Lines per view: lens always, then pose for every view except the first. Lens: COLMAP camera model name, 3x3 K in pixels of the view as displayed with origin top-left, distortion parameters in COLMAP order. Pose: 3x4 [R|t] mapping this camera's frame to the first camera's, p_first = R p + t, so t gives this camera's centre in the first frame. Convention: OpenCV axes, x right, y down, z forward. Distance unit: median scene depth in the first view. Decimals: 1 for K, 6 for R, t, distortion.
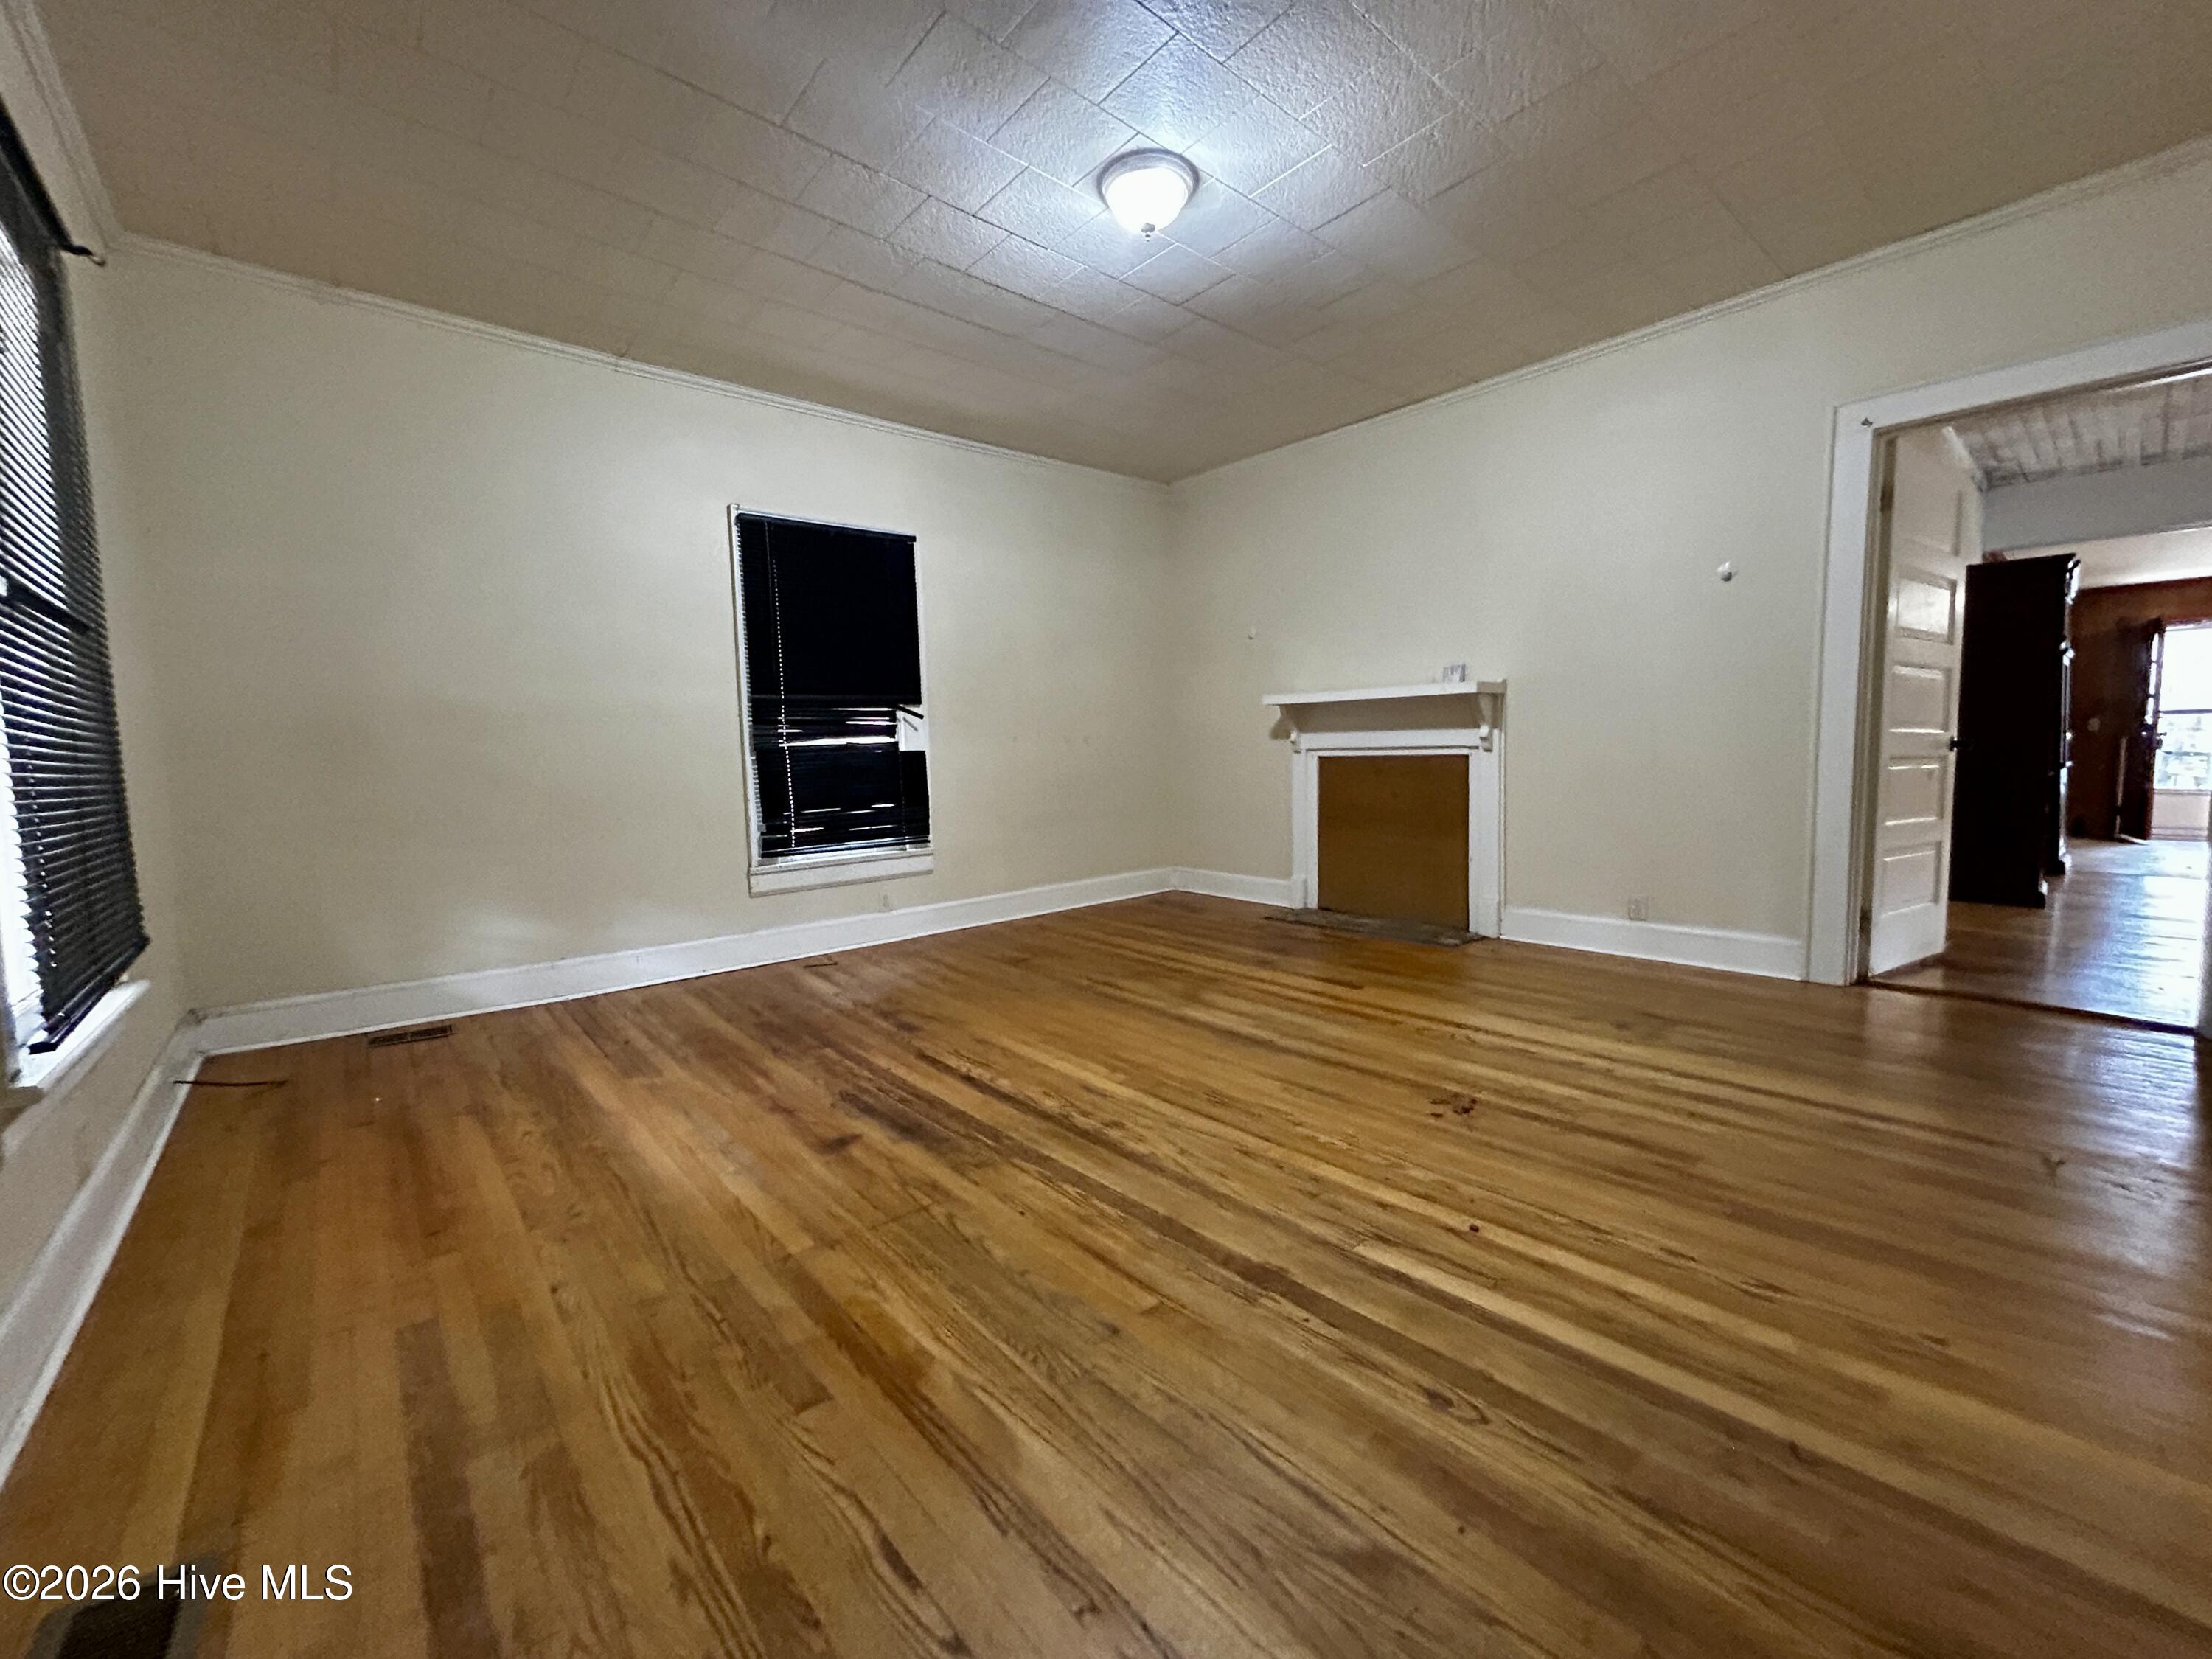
lens RADIAL K [[889.1, 0, 1096.0], [0, 889.1, 826.0], [0, 0, 1]] dist [-0.003648, 0.000639]
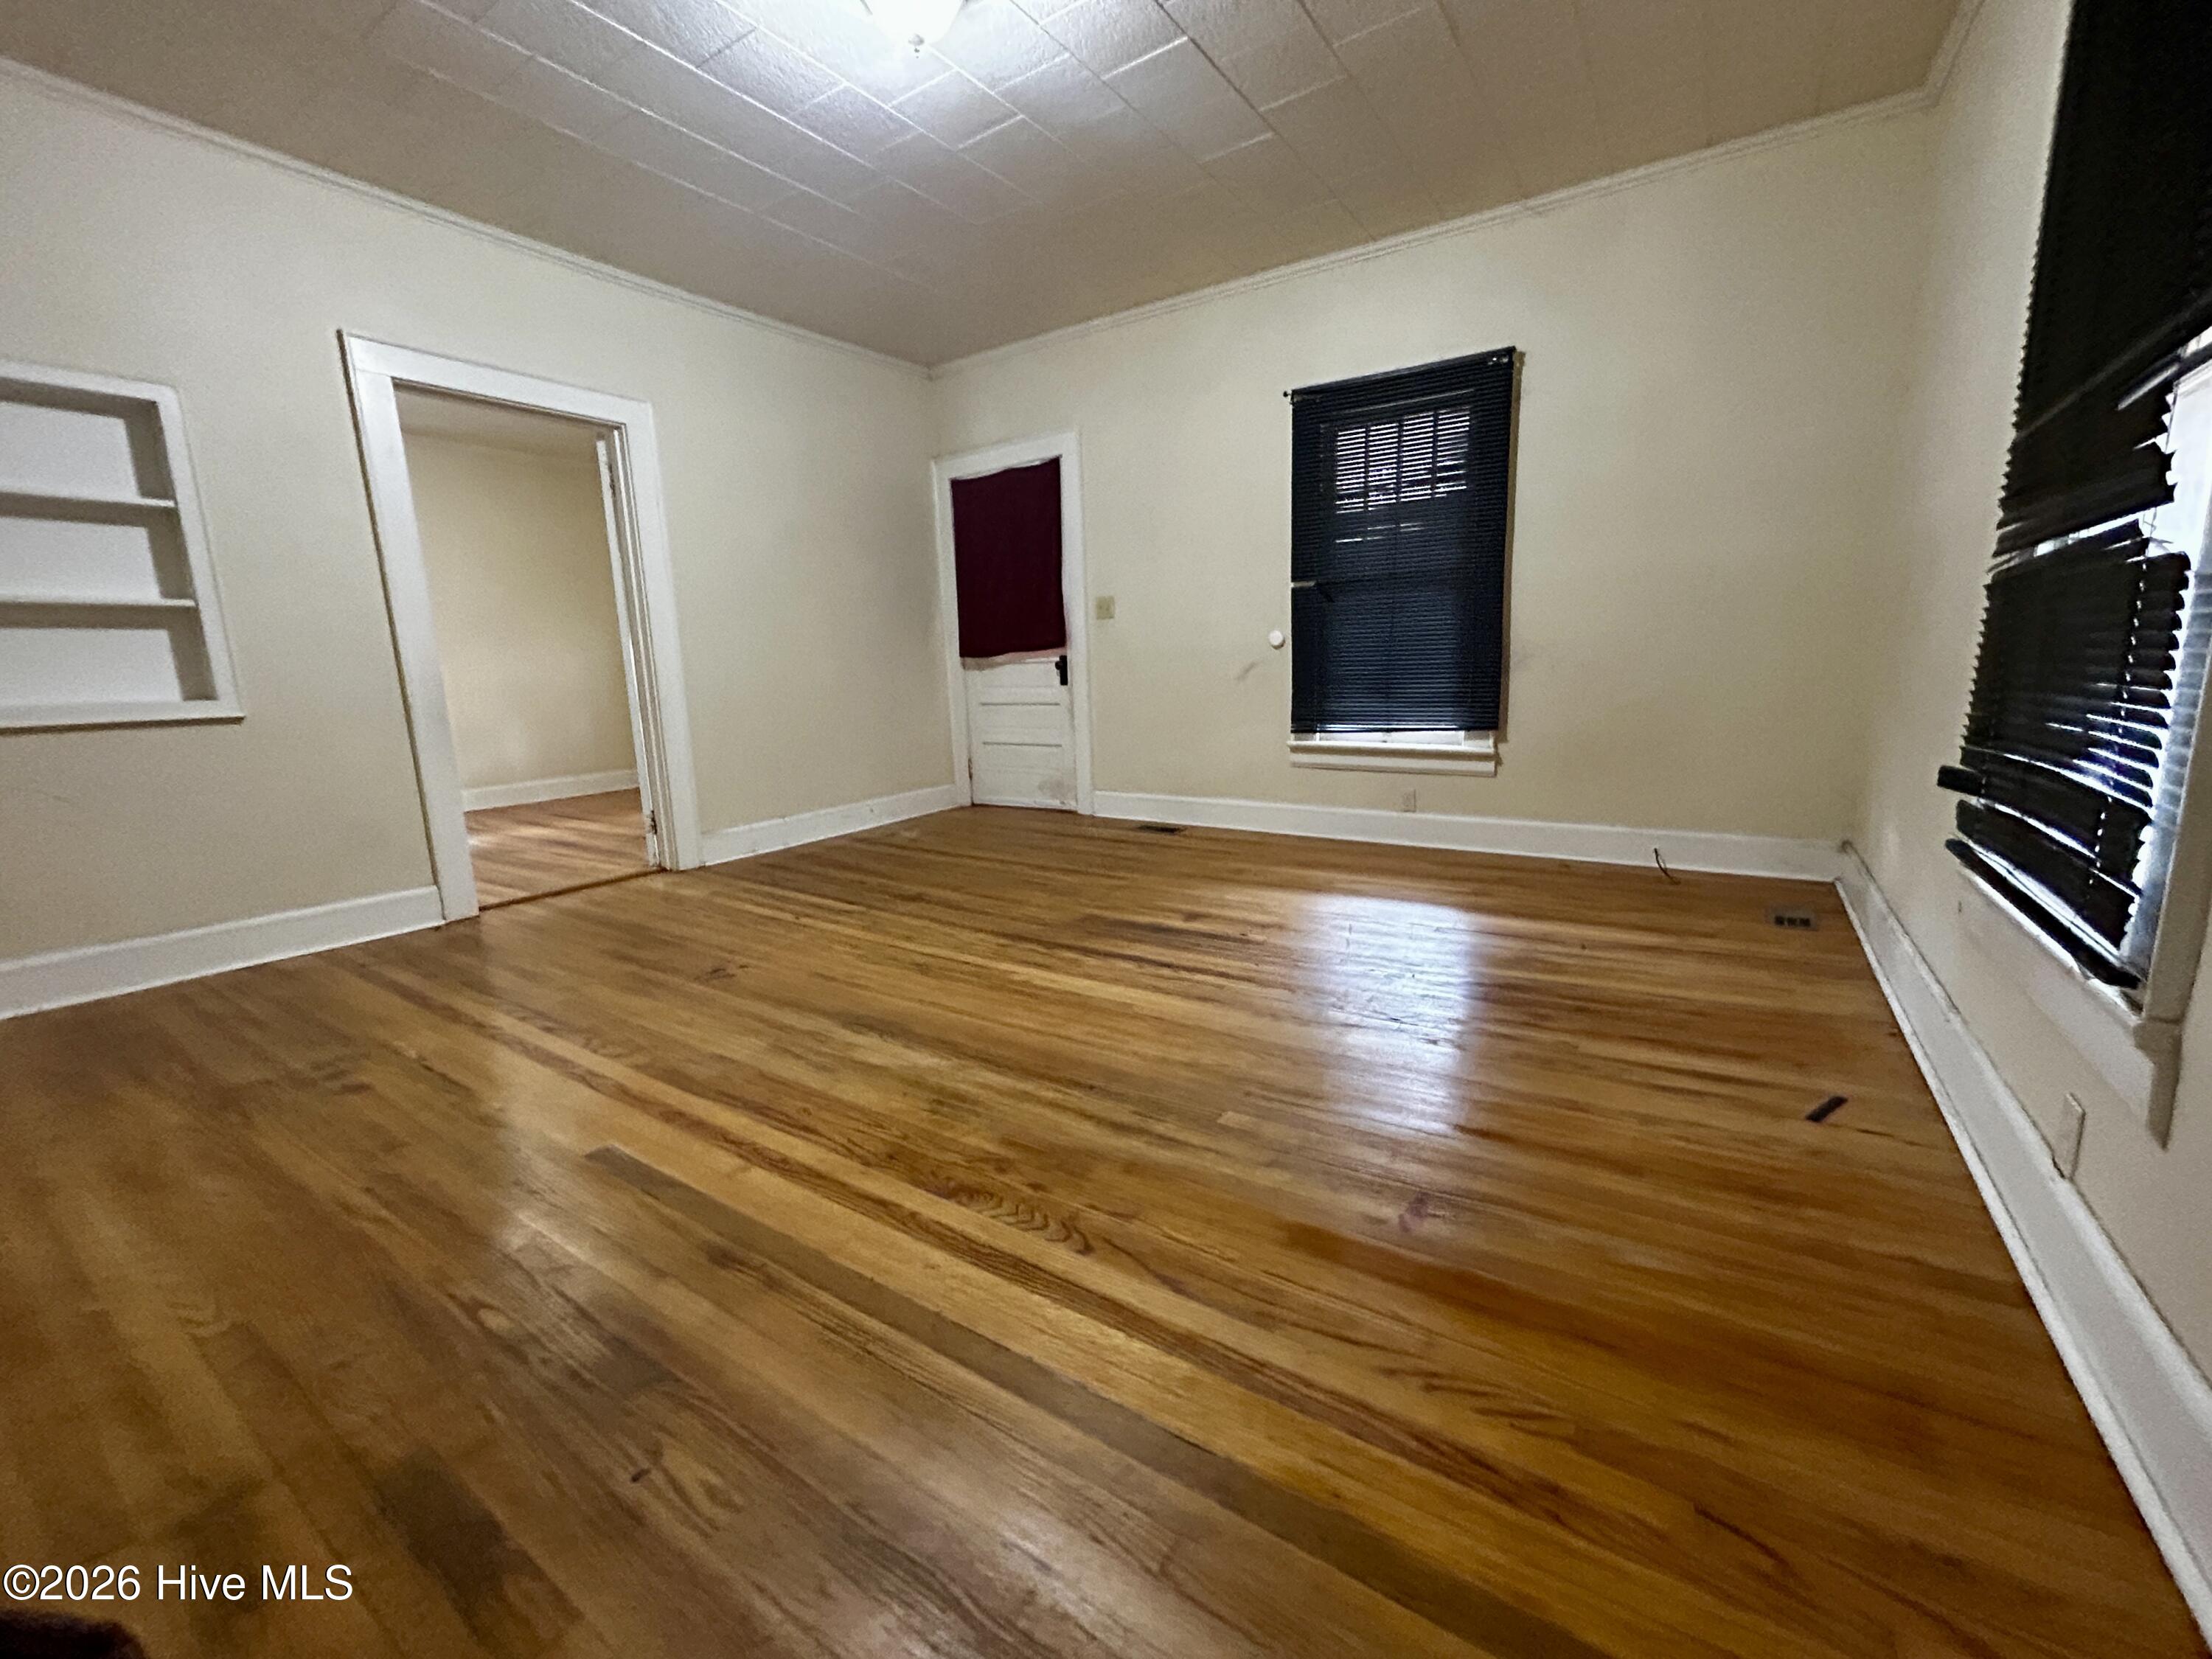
lens RADIAL K [[889.1, 0, 1098.6], [0, 889.1, 831.3], [0, 0, 1]] dist [-0.003648, 0.000639]
pose [[-0.961201, 0.106010, -0.254665, 0.186633], [0.034948, 0.962566, 0.268784, -0.152326], [0.273626, 0.249455, -0.928925, 2.037355]]
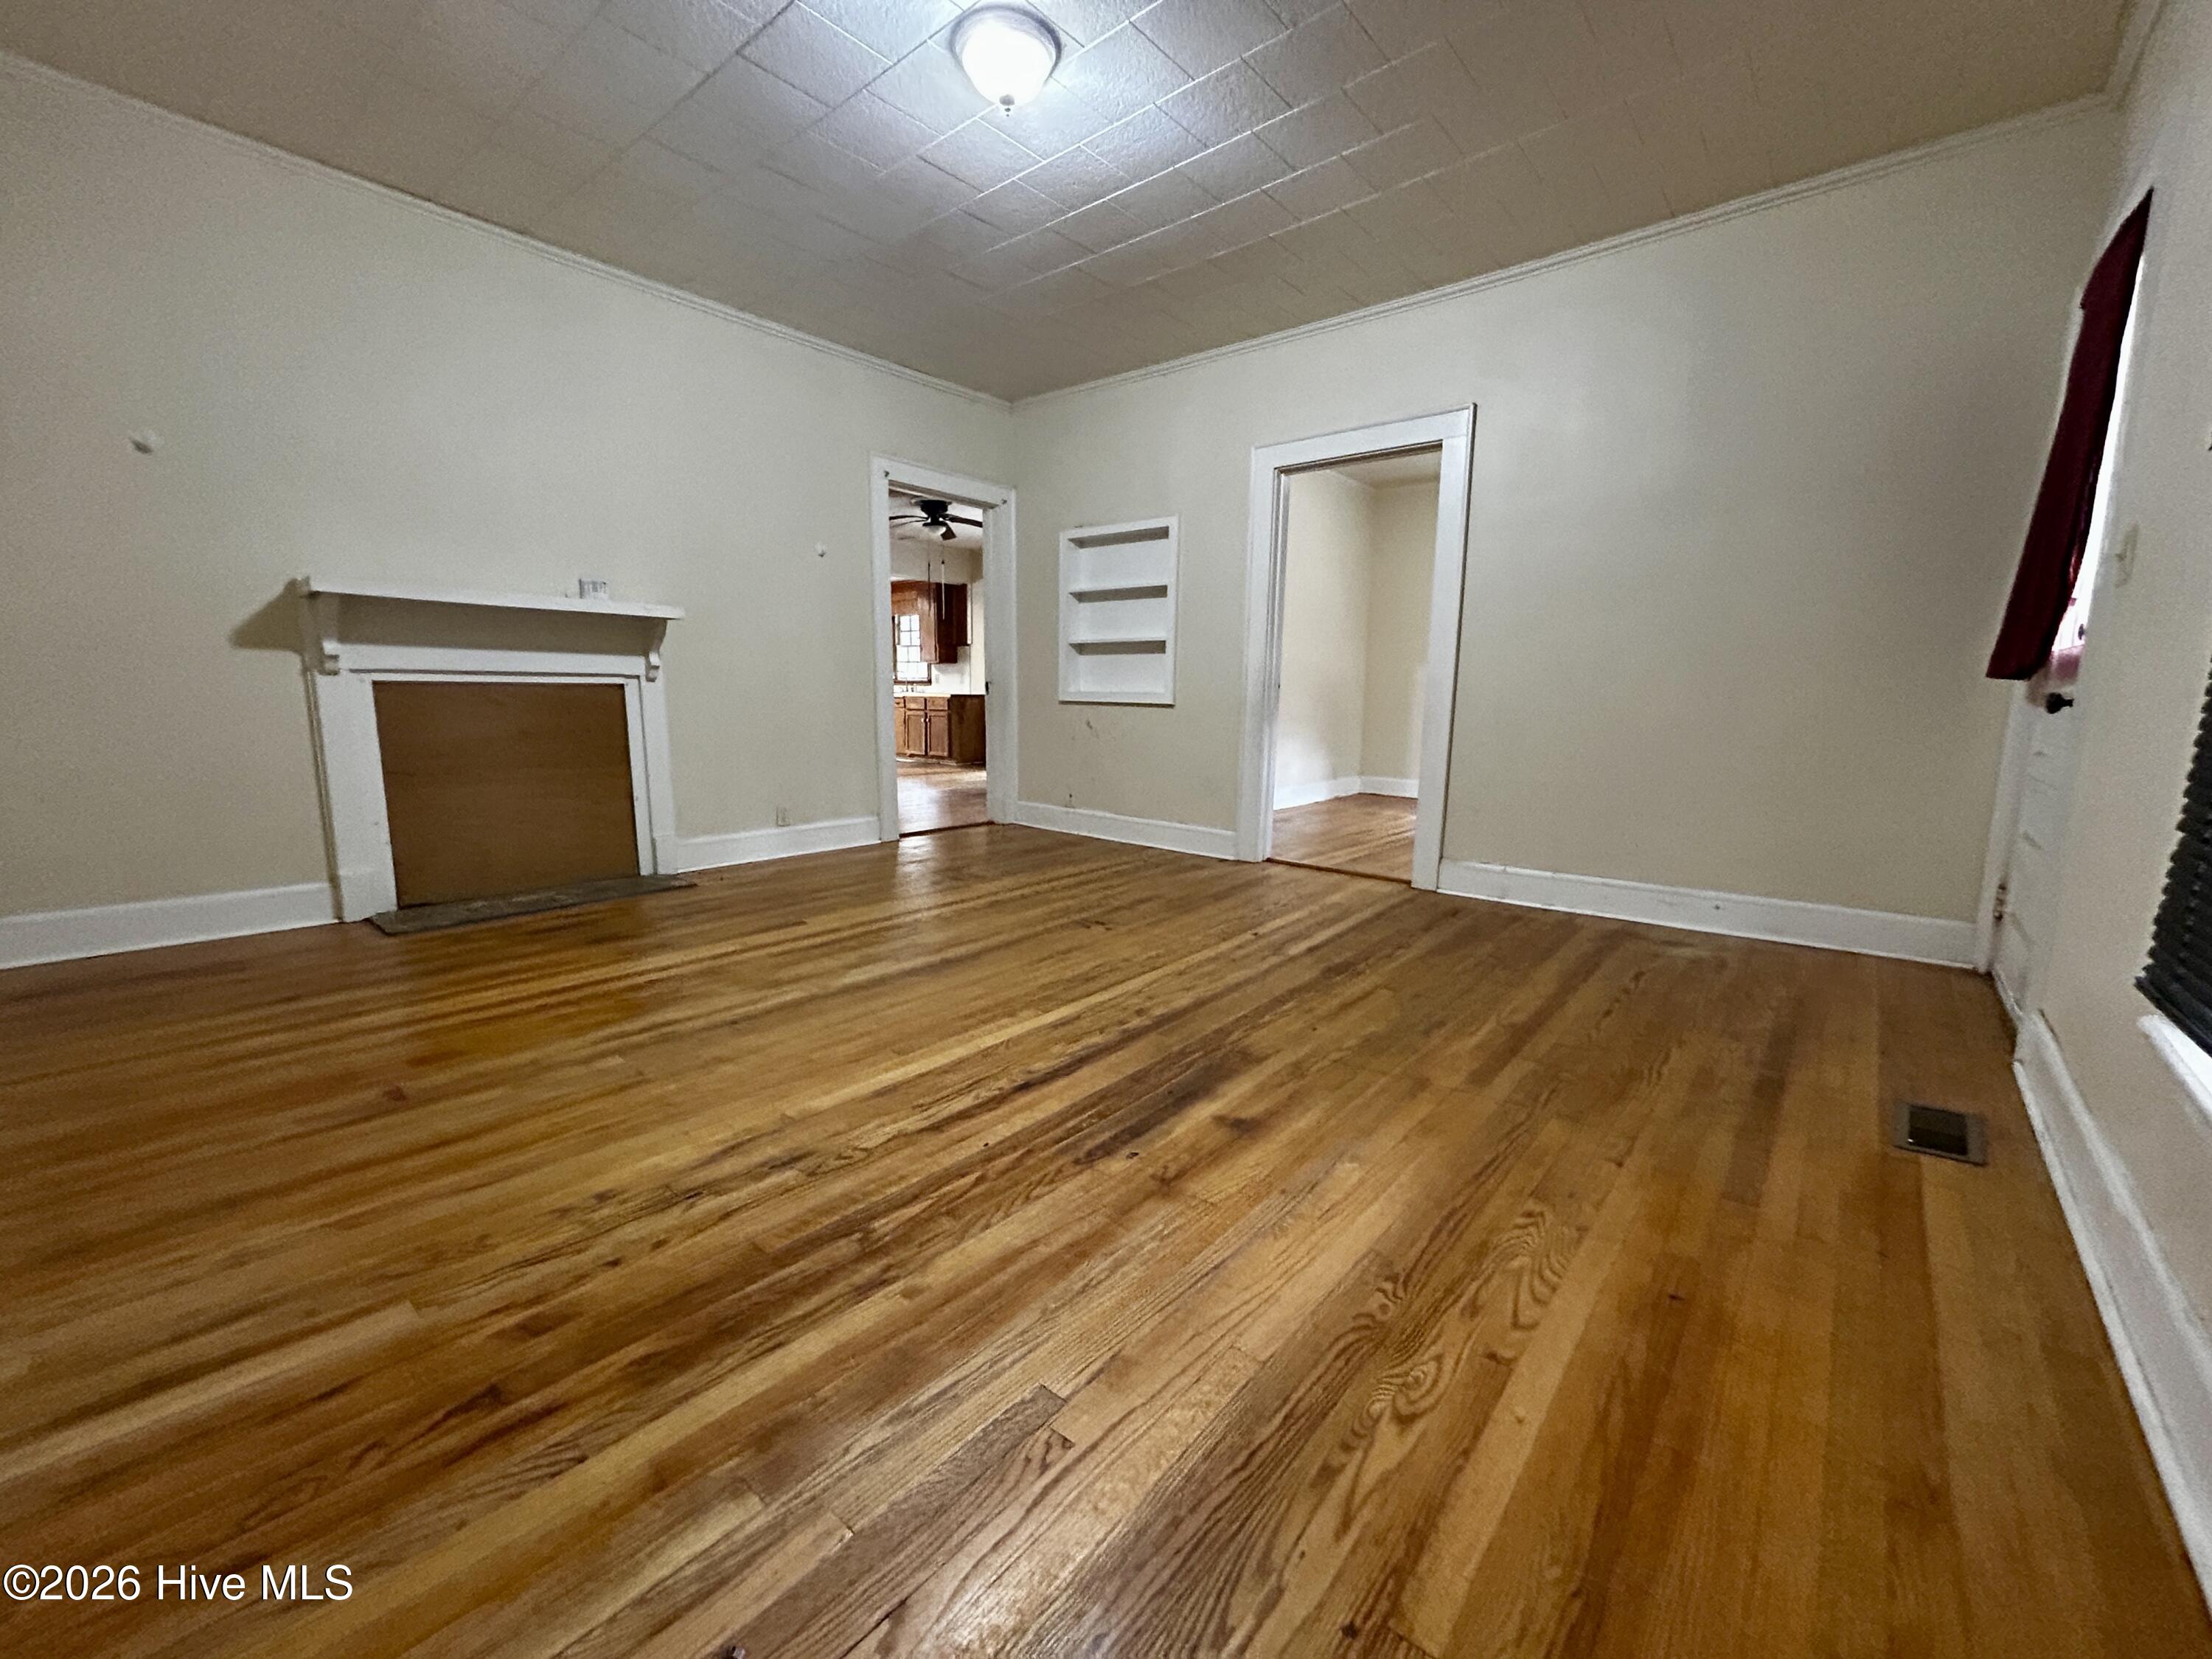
lens RADIAL K [[889.1, 0, 1109.1], [0, 889.1, 830.6], [0, 0, 1]] dist [-0.003648, 0.000639]
pose [[-0.162087, -0.134238, 0.977603, -0.958973], [0.072863, 0.986371, 0.147523, -0.051042], [-0.984083, 0.095142, -0.150097, 1.103739]]
